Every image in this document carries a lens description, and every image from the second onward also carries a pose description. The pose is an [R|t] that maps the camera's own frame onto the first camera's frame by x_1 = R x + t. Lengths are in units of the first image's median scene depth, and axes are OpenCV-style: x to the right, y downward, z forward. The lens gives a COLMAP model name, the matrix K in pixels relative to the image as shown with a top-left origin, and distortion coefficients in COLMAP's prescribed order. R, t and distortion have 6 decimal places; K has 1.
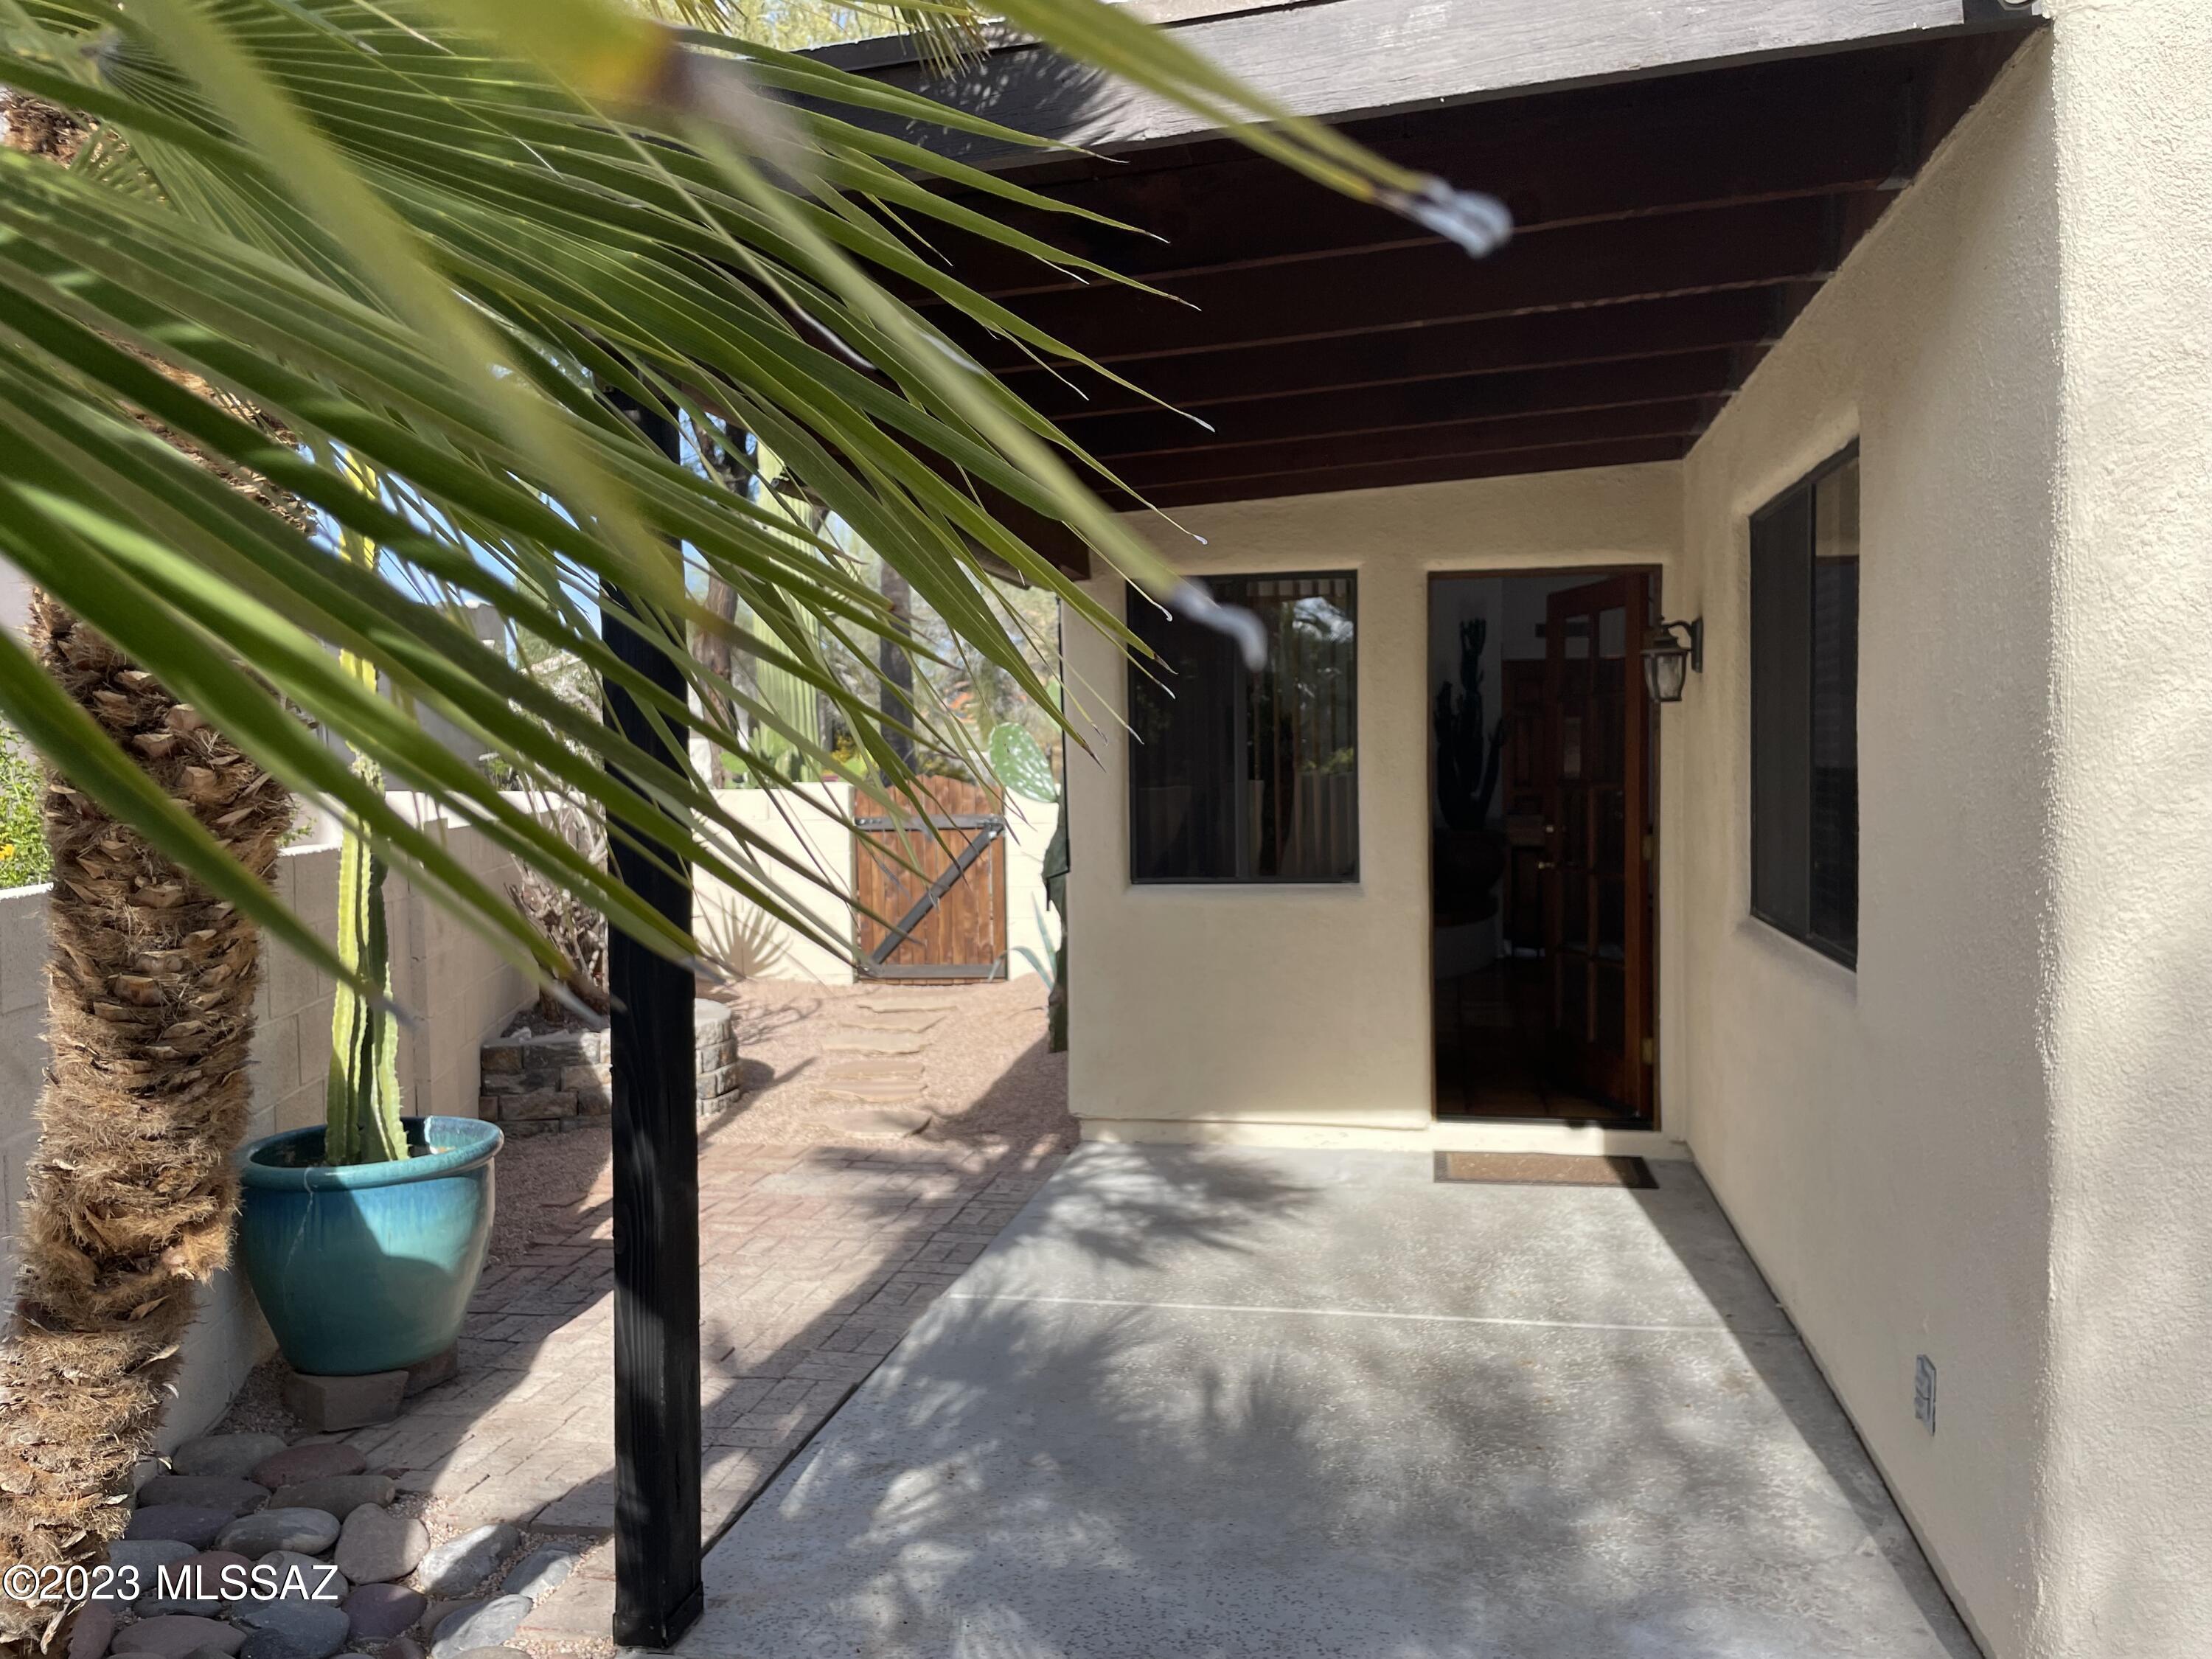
lens RADIAL K [[1654.2, 0, 1138.3], [0, 1654.2, 809.8], [0, 0, 1]] dist [0.066208, -0.098191]
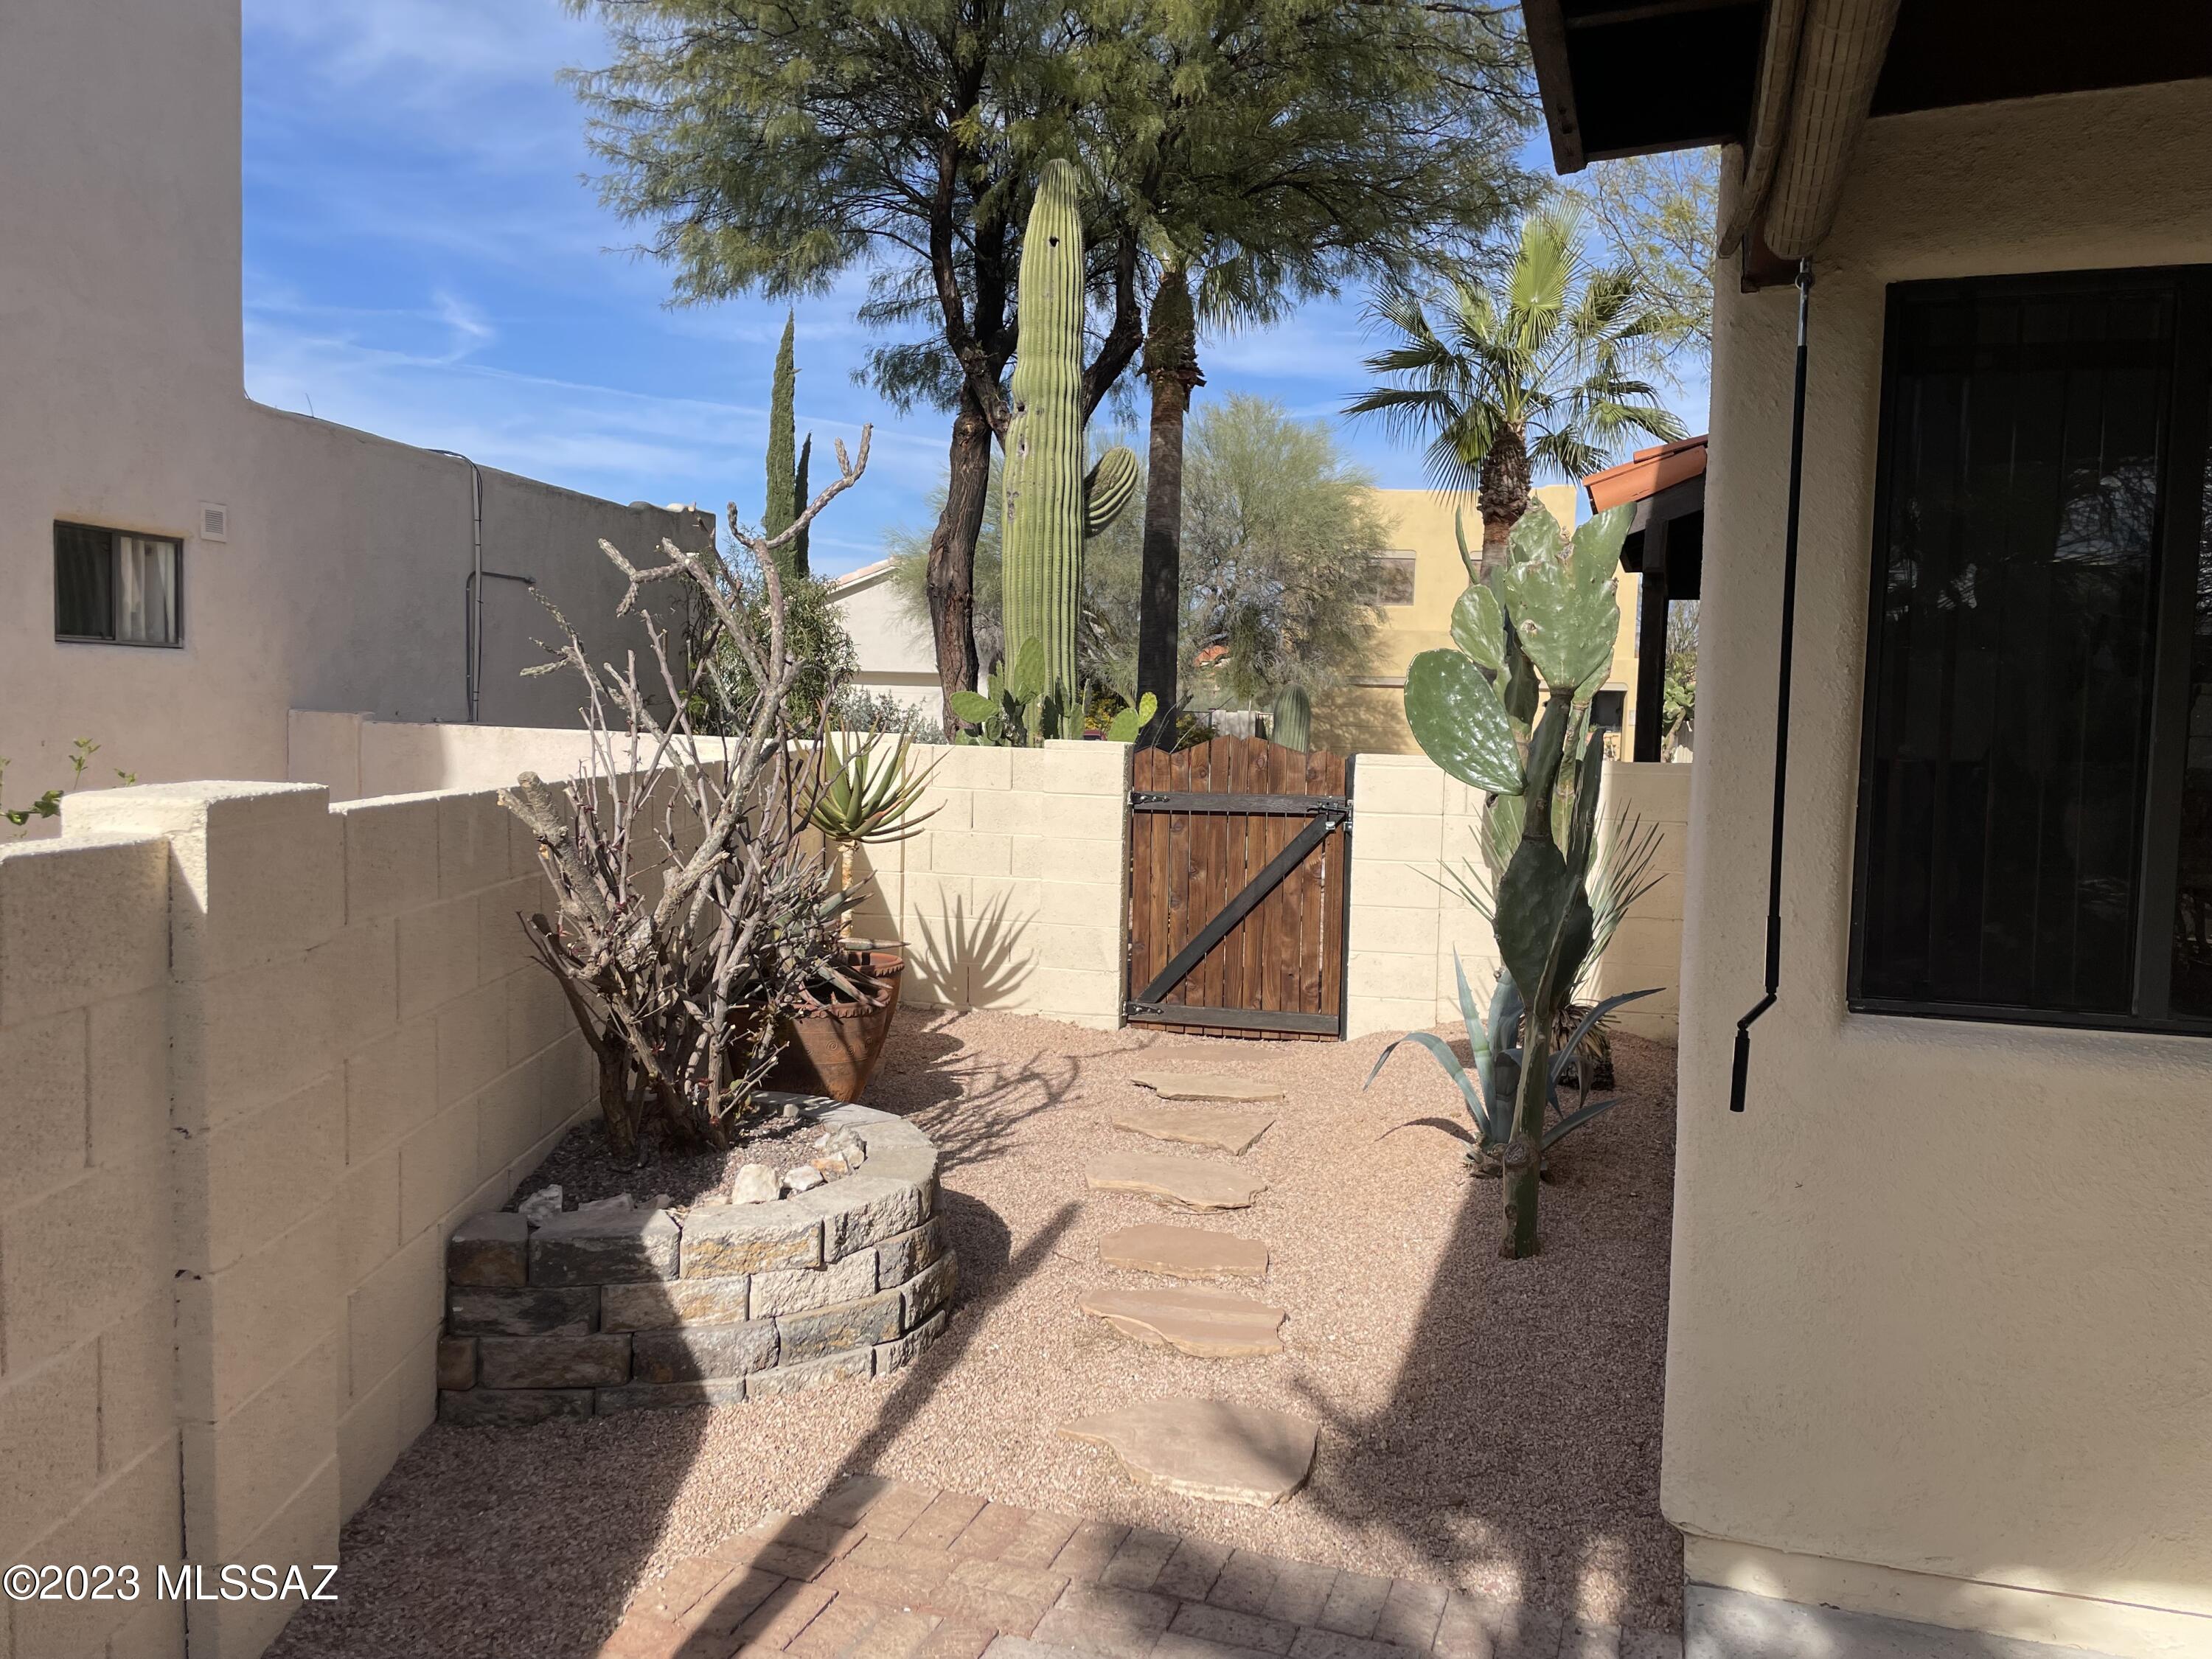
lens RADIAL K [[1654.2, 0, 1106.3], [0, 1654.2, 832.5], [0, 0, 1]] dist [0.066208, -0.098191]
pose [[0.986514, 0.050490, -0.155693, -0.104760], [-0.044783, 0.998198, 0.039951, -0.007765], [0.157429, -0.032440, 0.986997, 0.447530]]
